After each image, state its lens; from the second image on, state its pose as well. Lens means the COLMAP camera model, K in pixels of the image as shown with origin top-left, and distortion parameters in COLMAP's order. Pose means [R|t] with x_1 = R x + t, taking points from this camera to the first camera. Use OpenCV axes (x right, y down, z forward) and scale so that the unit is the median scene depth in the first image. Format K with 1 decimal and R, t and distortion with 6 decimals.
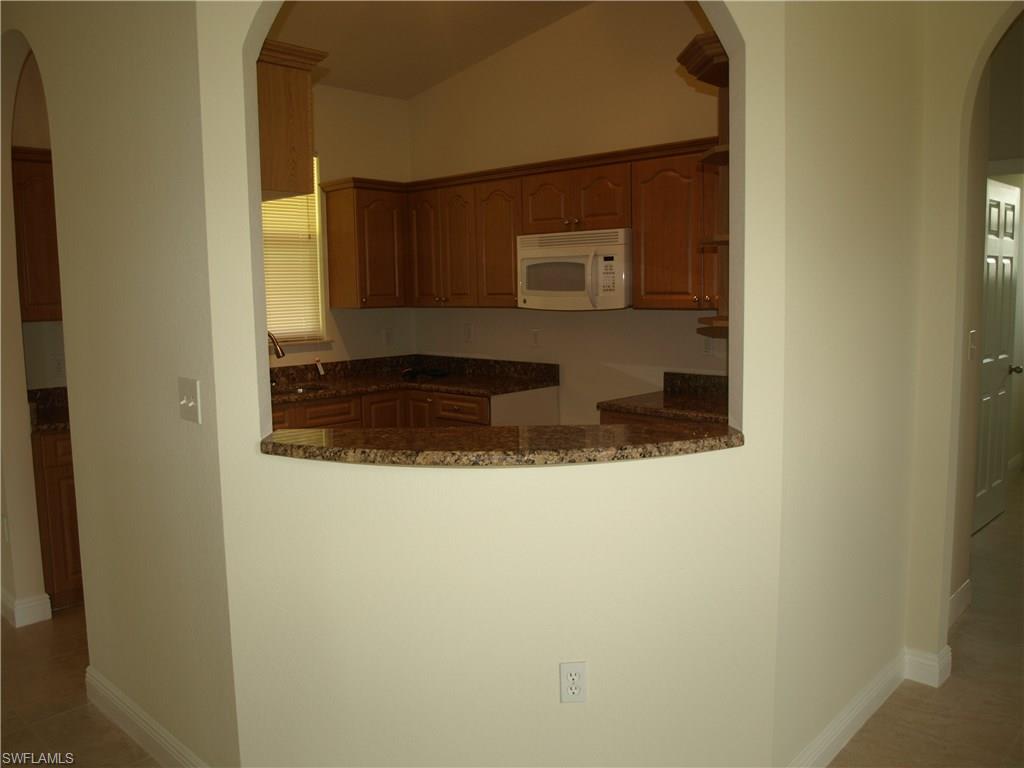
lens RADIAL K [[815.3, 0, 510.8], [0, 815.3, 373.9], [0, 0, 1]] dist [-0.071089, 0.005464]
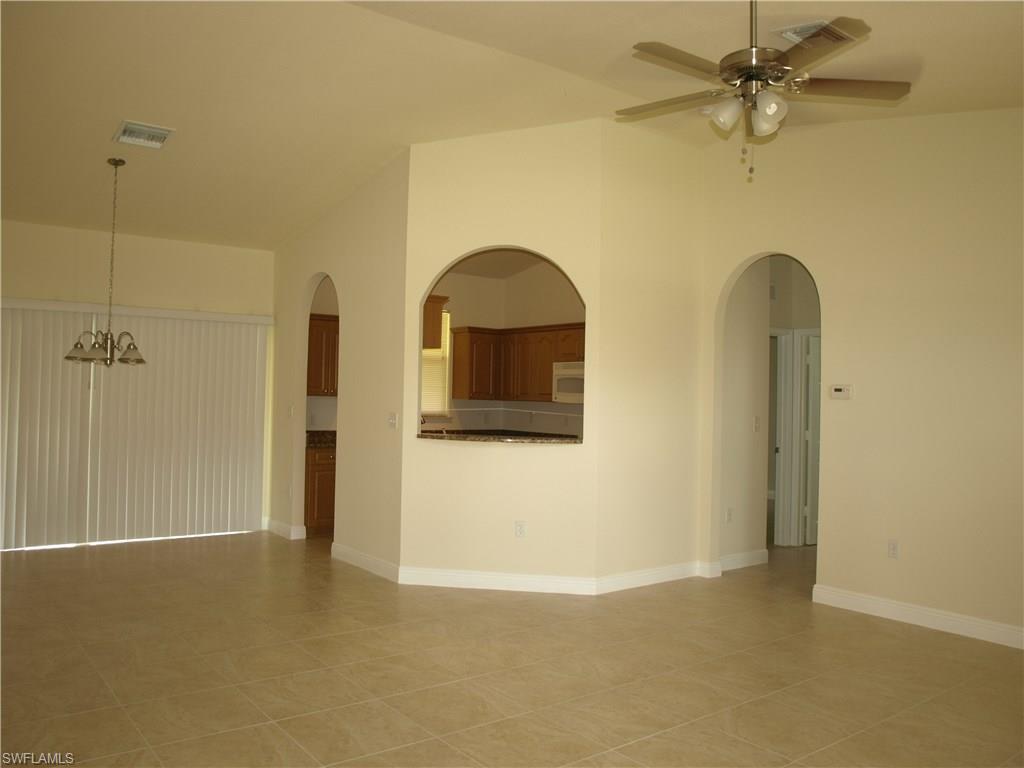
lens RADIAL K [[815.3, 0, 510.8], [0, 815.3, 373.9], [0, 0, 1]] dist [-0.071089, 0.005464]
pose [[0.985554, 0.034071, -0.165897, 0.217164], [-0.056067, 0.989958, -0.129771, 0.098781], [0.159810, 0.137198, 0.977567, -0.797222]]
